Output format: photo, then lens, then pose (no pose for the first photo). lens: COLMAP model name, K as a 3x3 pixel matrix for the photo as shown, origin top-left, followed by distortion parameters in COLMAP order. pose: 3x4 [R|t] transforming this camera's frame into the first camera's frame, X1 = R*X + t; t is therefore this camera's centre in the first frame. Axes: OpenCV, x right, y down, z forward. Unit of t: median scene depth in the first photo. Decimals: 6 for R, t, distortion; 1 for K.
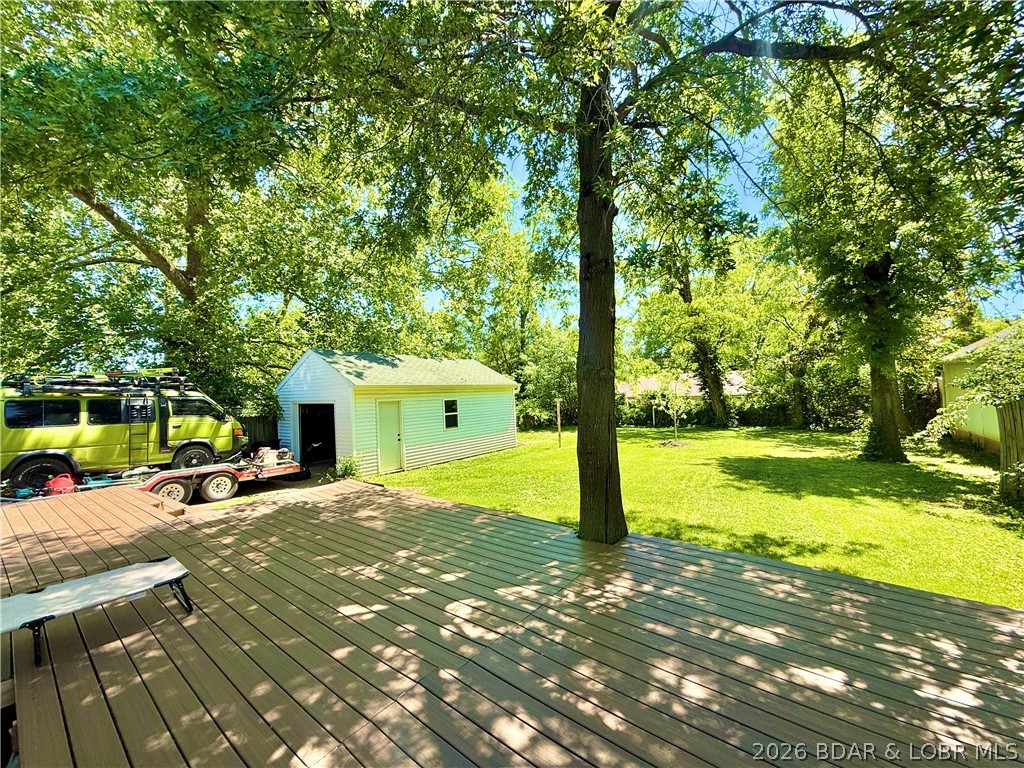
lens RADIAL K [[411.0, 0, 512.0], [0, 411.0, 384.0], [0, 0, 1]] dist [0.002664, 0.000153]
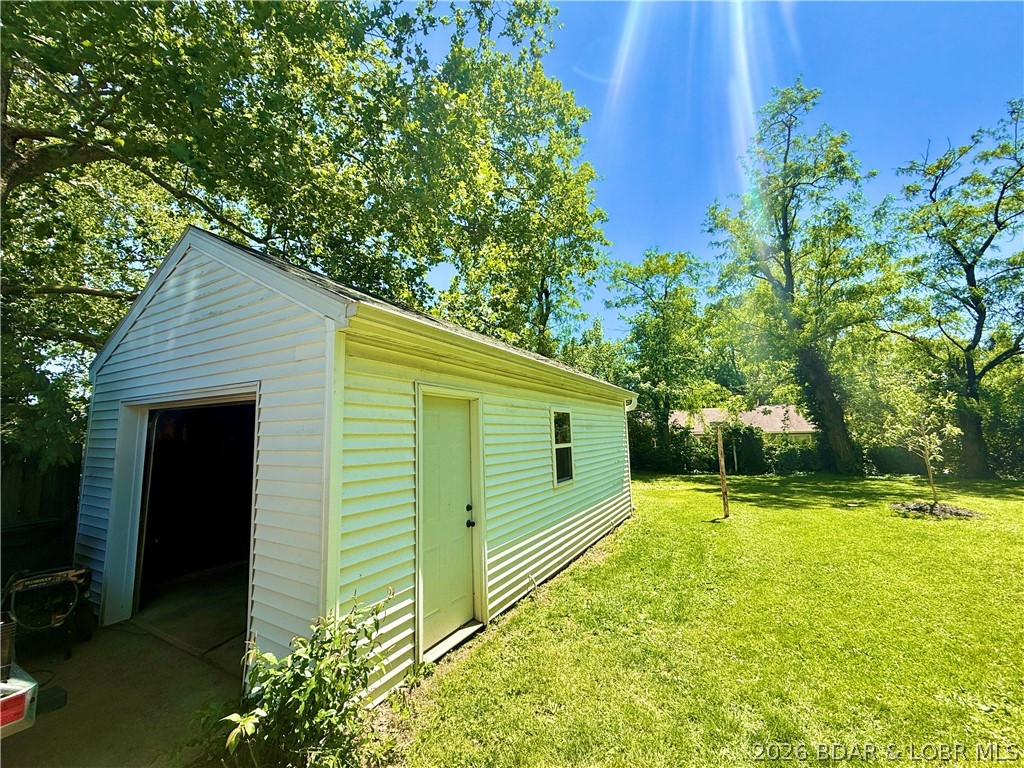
lens RADIAL K [[411.0, 0, 512.0], [0, 411.0, 384.0], [0, 0, 1]] dist [0.002664, 0.000153]
pose [[0.993152, 0.028761, 0.113234, -0.247167], [-0.017255, 0.994705, -0.101309, 0.053588], [-0.115548, 0.098661, 0.988390, 0.592513]]
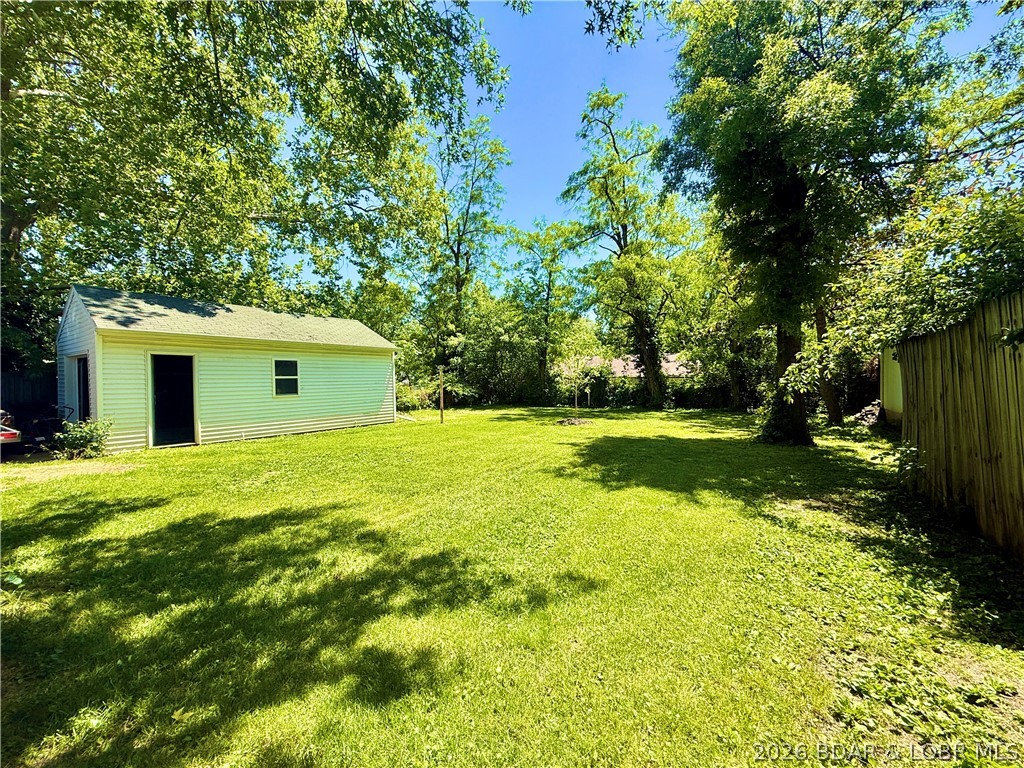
lens RADIAL K [[411.0, 0, 512.0], [0, 411.0, 384.0], [0, 0, 1]] dist [0.002664, 0.000153]
pose [[0.999137, 0.025102, 0.033090, 0.268761], [-0.026333, 0.998957, 0.037298, 0.043612], [-0.032119, -0.038137, 0.998756, 0.177140]]
